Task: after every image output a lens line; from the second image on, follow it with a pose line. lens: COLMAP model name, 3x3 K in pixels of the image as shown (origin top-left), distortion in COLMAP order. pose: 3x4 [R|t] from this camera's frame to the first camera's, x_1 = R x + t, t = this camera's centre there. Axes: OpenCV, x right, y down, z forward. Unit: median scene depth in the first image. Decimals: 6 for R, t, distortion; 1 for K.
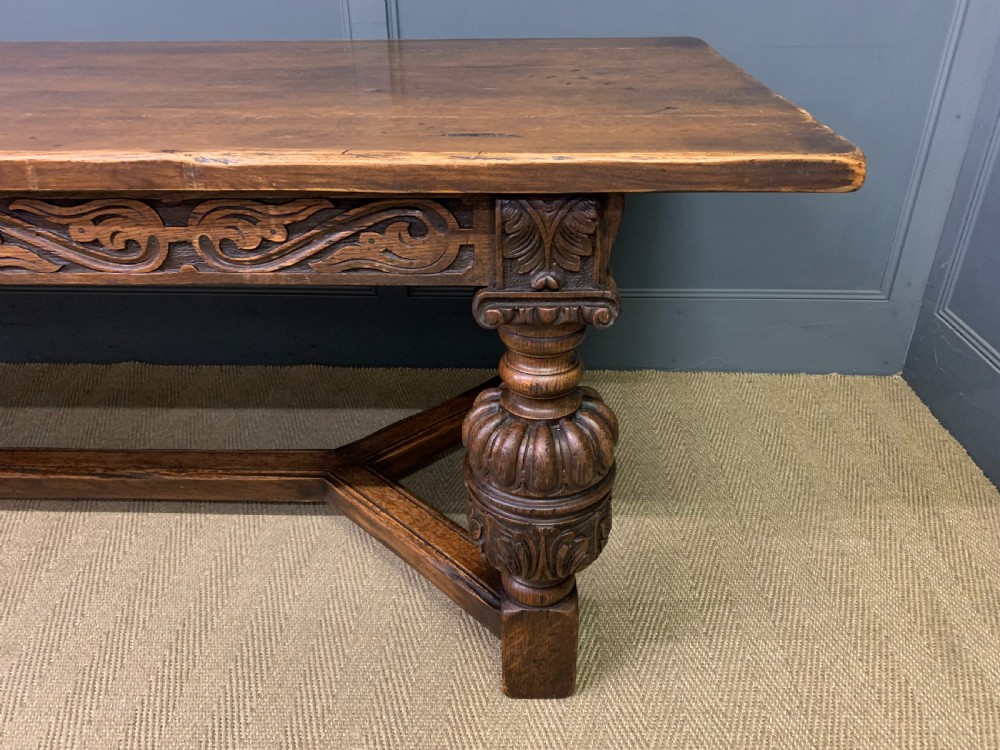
lens RADIAL K [[758.3, 0, 497.4], [0, 758.3, 392.0], [0, 0, 1]] dist [0.006648, 0.002183]
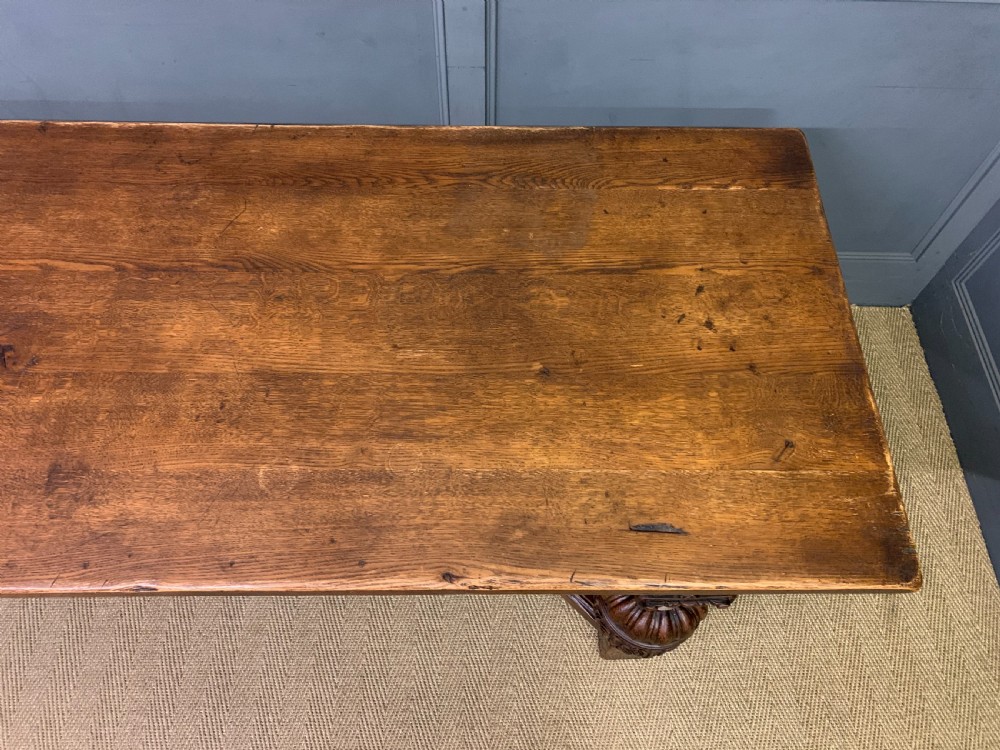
lens RADIAL K [[770.8, 0, 494.1], [0, 770.8, 377.3], [0, 0, 1]] dist [0.049247, -0.060291]
pose [[0.998412, -0.031154, 0.046933, -0.257845], [0.003413, 0.865074, 0.501632, -0.864233], [-0.056228, -0.500676, 0.863807, -0.063334]]
